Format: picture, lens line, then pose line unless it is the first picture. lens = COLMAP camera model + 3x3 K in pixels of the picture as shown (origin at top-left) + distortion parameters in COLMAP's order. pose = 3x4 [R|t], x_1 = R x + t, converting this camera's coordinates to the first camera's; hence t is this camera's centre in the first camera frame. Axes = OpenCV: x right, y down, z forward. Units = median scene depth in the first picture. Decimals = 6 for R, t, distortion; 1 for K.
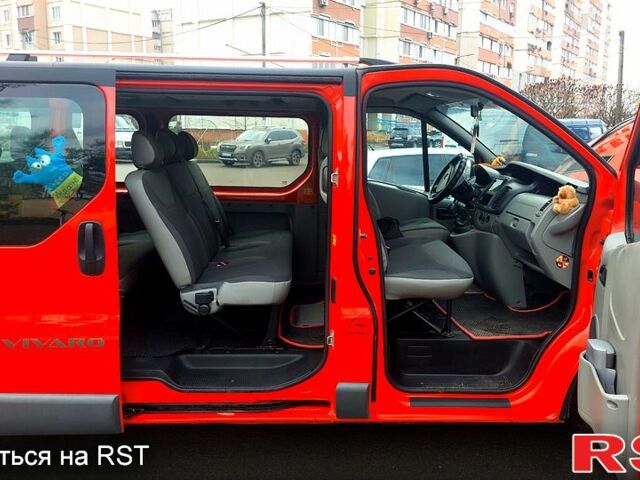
lens RADIAL K [[599.1, 0, 322.0], [0, 599.1, 238.2], [0, 0, 1]] dist [0.078442, -0.116426]
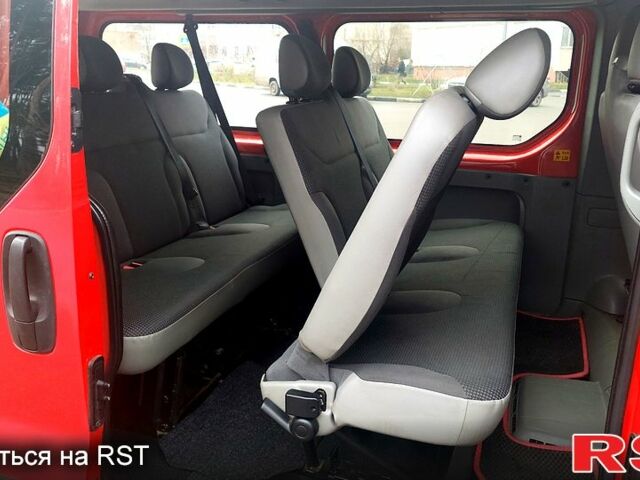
lens RADIAL K [[599.1, 0, 322.0], [0, 599.1, 238.2], [0, 0, 1]] dist [0.078442, -0.116426]
pose [[0.932210, 0.100593, -0.347658, -0.035081], [-0.066529, 0.991857, 0.108598, -0.062435], [0.355751, -0.078106, 0.931311, 0.517619]]
